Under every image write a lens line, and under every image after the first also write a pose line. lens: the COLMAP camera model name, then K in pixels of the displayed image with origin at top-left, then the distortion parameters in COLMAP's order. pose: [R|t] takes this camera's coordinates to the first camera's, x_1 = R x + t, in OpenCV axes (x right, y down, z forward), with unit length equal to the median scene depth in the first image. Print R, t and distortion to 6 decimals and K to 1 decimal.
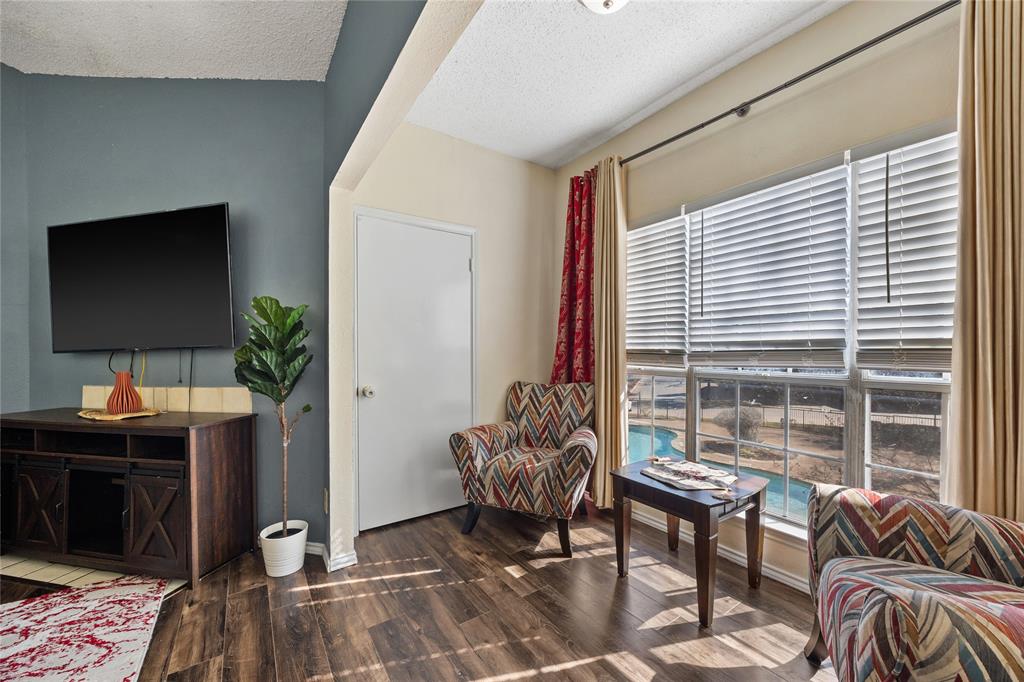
lens RADIAL K [[393.1, 0, 511.7], [0, 393.1, 355.2], [0, 0, 1]] dist [0.000550, 0.000145]
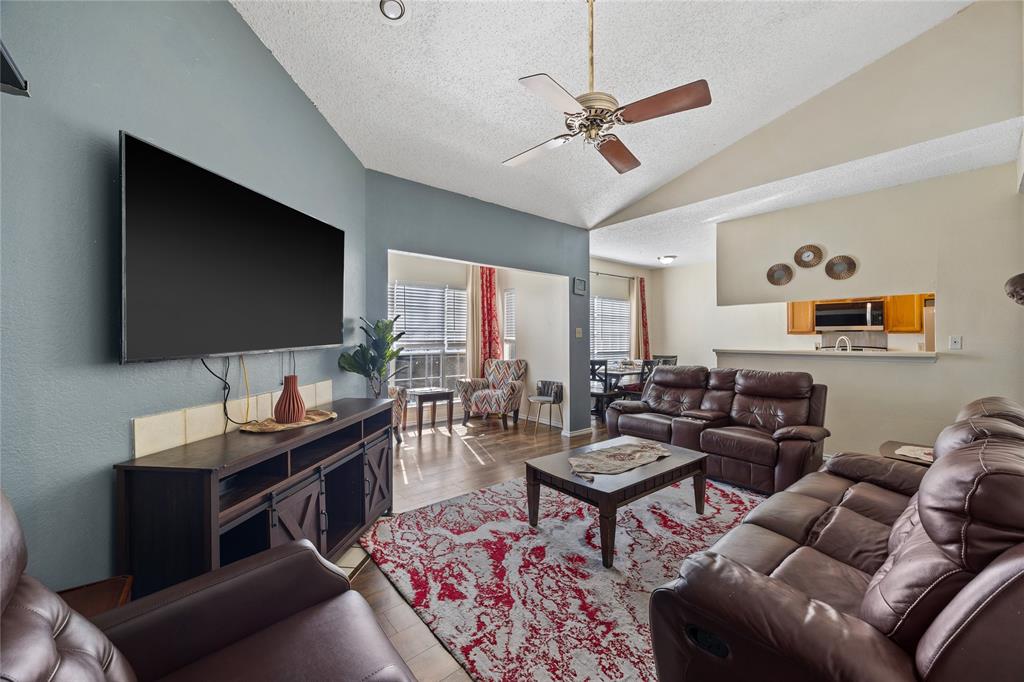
lens RADIAL K [[393.1, 0, 521.4], [0, 393.1, 337.8], [0, 0, 1]] dist [0.000550, 0.000145]
pose [[-0.117933, 0.003179, 0.993017, -2.119406], [0.013779, 0.999904, -0.001565, -0.039697], [-0.992926, 0.013498, -0.117965, 0.618576]]
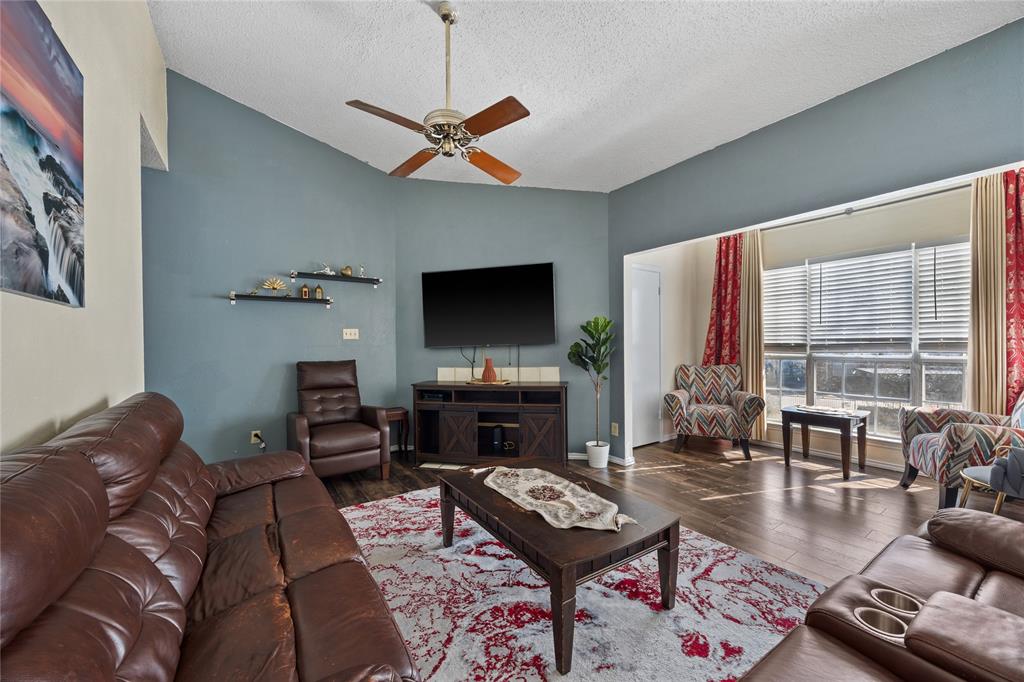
lens RADIAL K [[393.1, 0, 510.9], [0, 393.1, 349.1], [0, 0, 1]] dist [0.000550, 0.000145]
pose [[0.999975, -0.007078, -0.000723, -0.960714], [0.007078, 0.999975, -0.000075, 0.002615], [0.000724, 0.000070, 1.000000, -0.804203]]
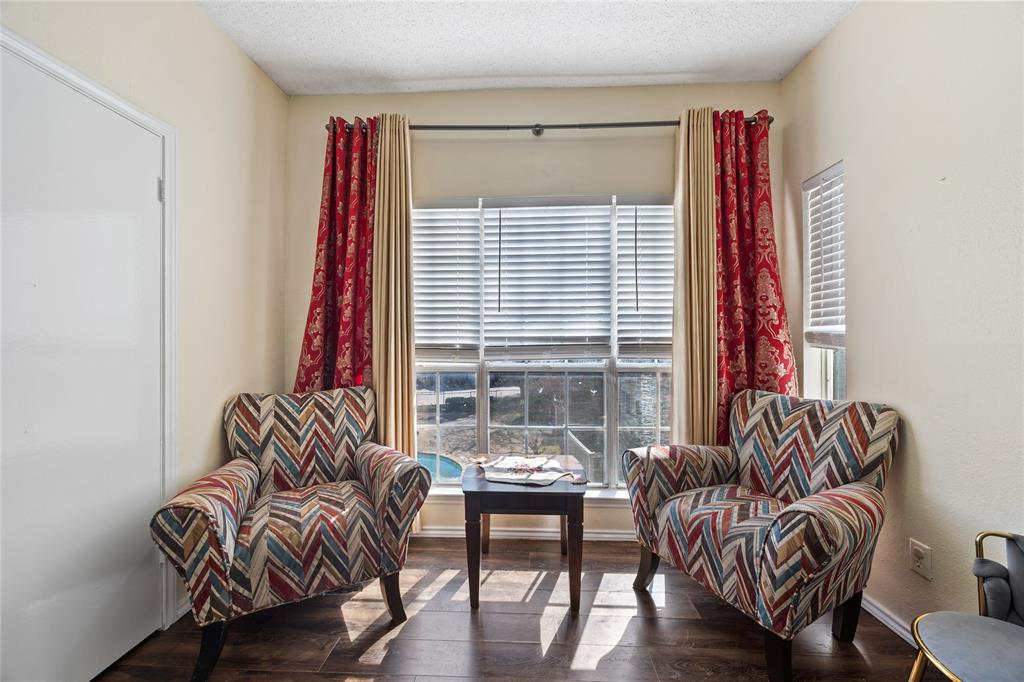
lens RADIAL K [[393.1, 0, 515.5], [0, 393.1, 342.7], [0, 0, 1]] dist [0.000550, 0.000145]
pose [[0.600933, 0.006079, 0.799276, -0.334804], [0.011235, 0.999808, -0.016051, -0.001467], [-0.799220, 0.018626, 0.600749, 0.382407]]
